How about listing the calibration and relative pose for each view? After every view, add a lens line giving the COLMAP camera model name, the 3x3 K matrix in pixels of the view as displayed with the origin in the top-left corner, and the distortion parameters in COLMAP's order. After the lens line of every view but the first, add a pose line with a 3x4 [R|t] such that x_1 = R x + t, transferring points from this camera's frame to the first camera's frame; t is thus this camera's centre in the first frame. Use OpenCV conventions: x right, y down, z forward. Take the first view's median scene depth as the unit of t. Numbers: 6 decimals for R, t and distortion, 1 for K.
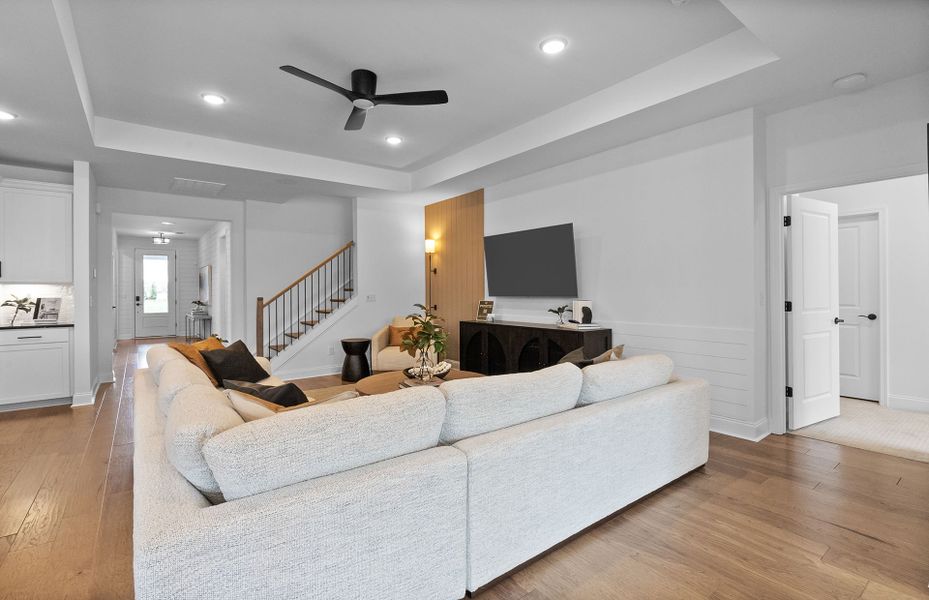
lens RADIAL K [[423.7, 0, 463.1], [0, 423.7, 293.7], [0, 0, 1]] dist [-0.020767, 0.005724]
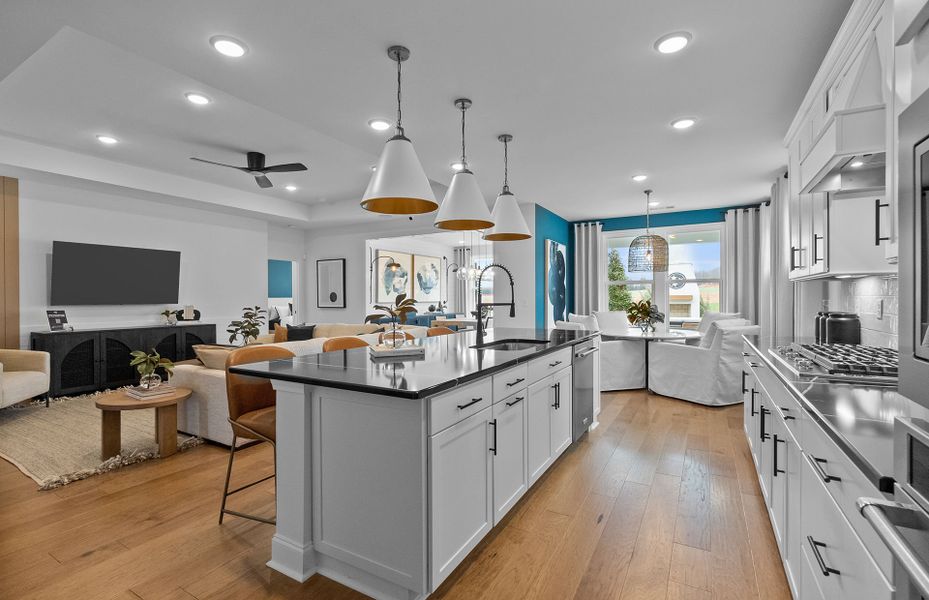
lens RADIAL K [[423.7, 0, 465.5], [0, 423.7, 302.3], [0, 0, 1]] dist [-0.020767, 0.005724]
pose [[-0.383660, -0.003623, 0.923467, -1.401591], [0.009598, 0.999923, 0.007910, 0.001697], [-0.923424, 0.011898, -0.383596, 0.643757]]
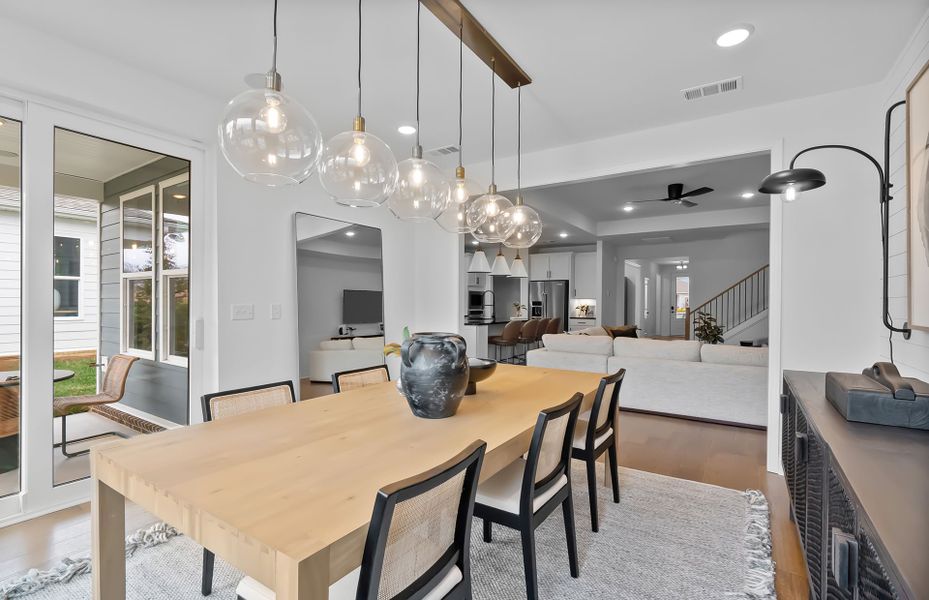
lens RADIAL K [[423.7, 0, 464.5], [0, 423.7, 301.9], [0, 0, 1]] dist [-0.020767, 0.005724]
pose [[0.327054, 0.007194, -0.944978, 0.968381], [-0.015951, 0.999871, 0.002091, -0.002335], [0.944871, 0.014390, 0.327126, -0.375220]]
